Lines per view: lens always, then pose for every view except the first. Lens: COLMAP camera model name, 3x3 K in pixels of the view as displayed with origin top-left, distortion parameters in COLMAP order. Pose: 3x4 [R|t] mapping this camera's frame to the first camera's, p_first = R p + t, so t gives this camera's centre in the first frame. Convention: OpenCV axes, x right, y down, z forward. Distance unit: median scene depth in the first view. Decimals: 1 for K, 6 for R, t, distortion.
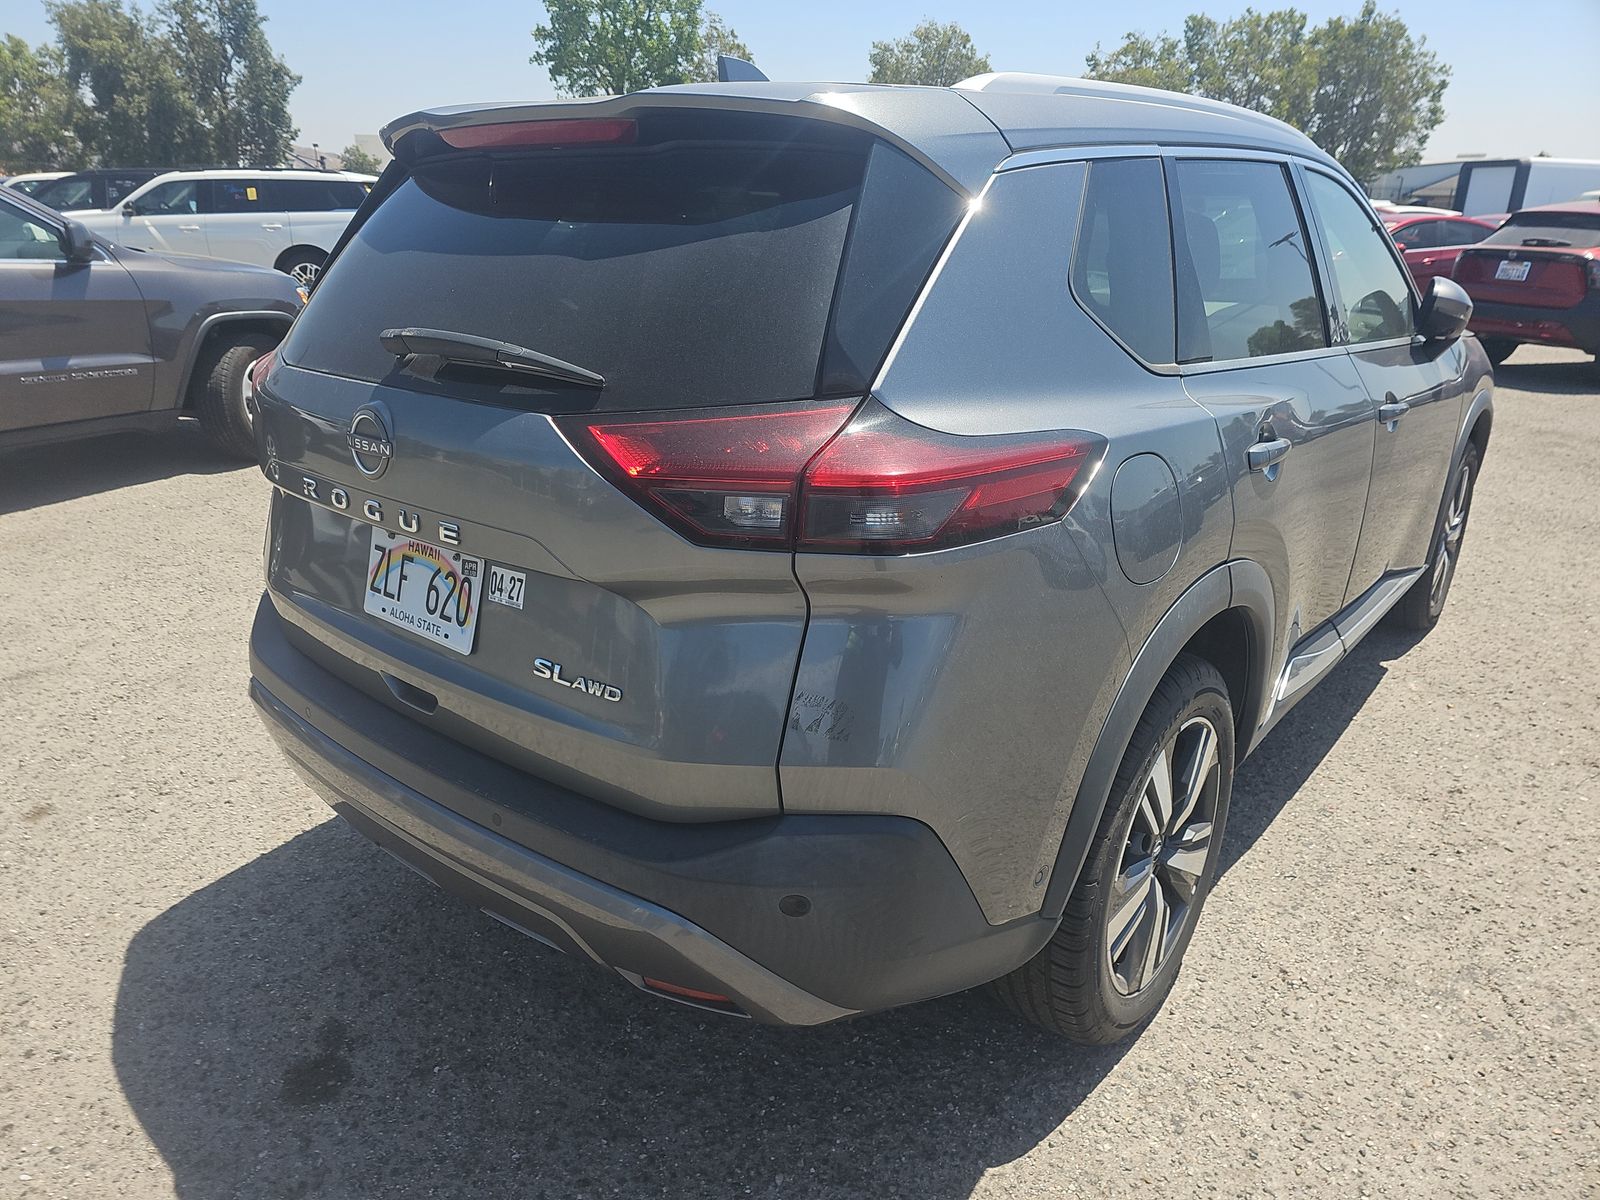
lens RADIAL K [[1094.1, 0, 759.0], [0, 1094.1, 599.7], [0, 0, 1]] dist [0.044663, -0.046887]
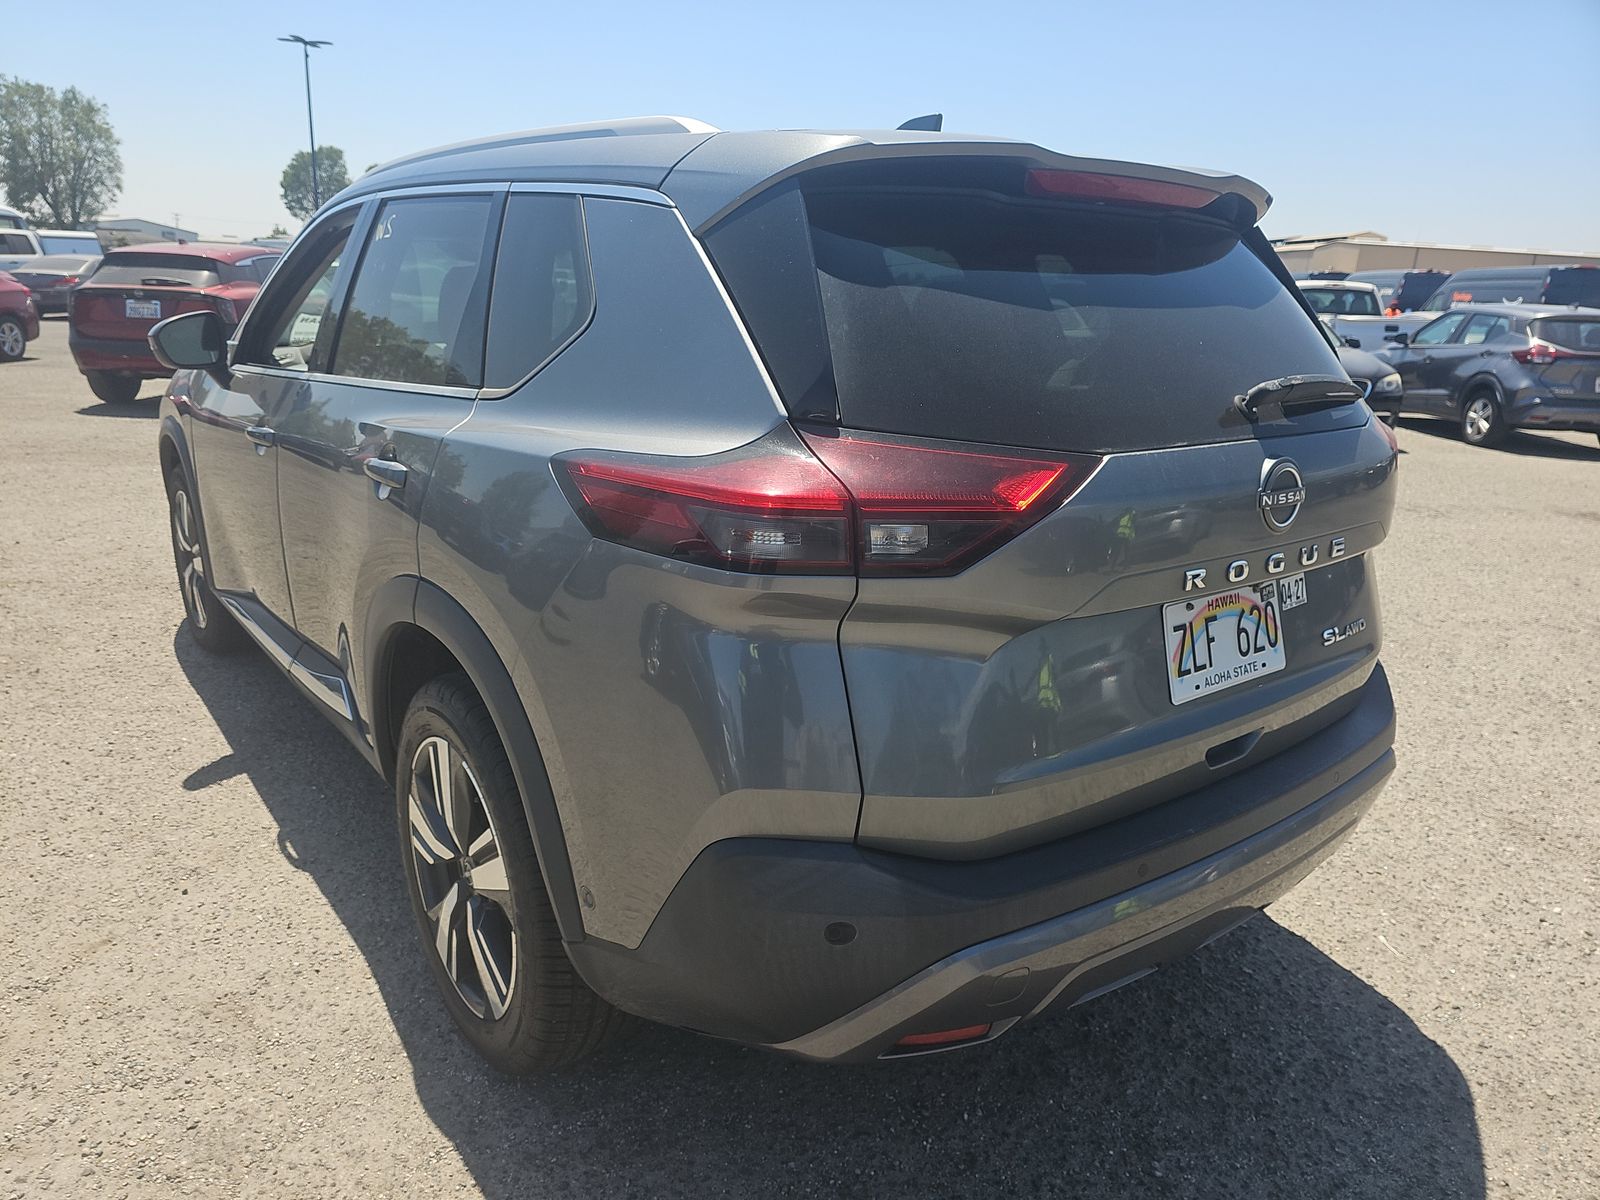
lens RADIAL K [[1094.1, 0, 759.0], [0, 1094.1, 599.7], [0, 0, 1]] dist [0.044663, -0.046887]
pose [[0.203177, -0.268285, 0.941670, -1.313256], [0.296664, 0.933392, 0.201917, -0.368146], [-0.933118, 0.238335, 0.269234, 1.116407]]
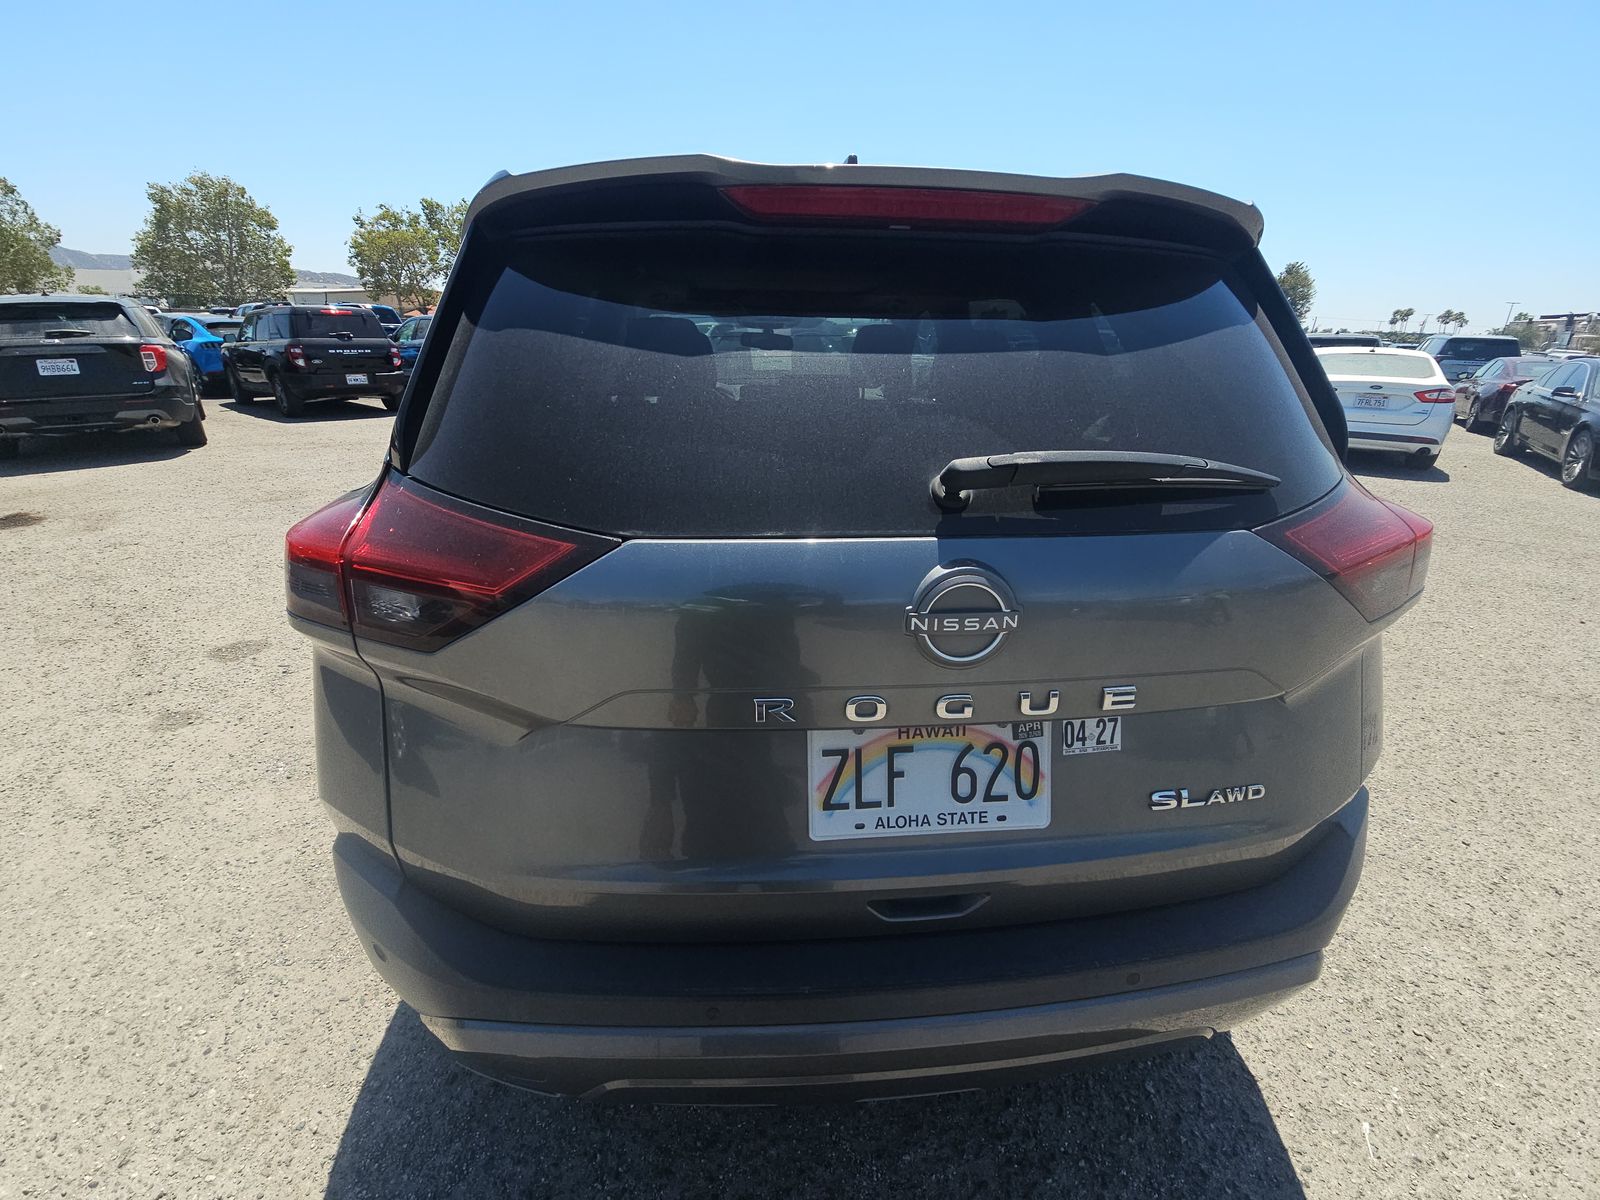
lens RADIAL K [[671.6, 0, 755.4], [0, 671.6, 591.7], [0, 0, 1]] dist [0.030278, -0.021542]
pose [[0.679494, -0.252529, 0.688852, -0.694947], [0.233658, 0.964496, 0.123095, -0.229261], [-0.695480, 0.077313, 0.714374, 0.730442]]
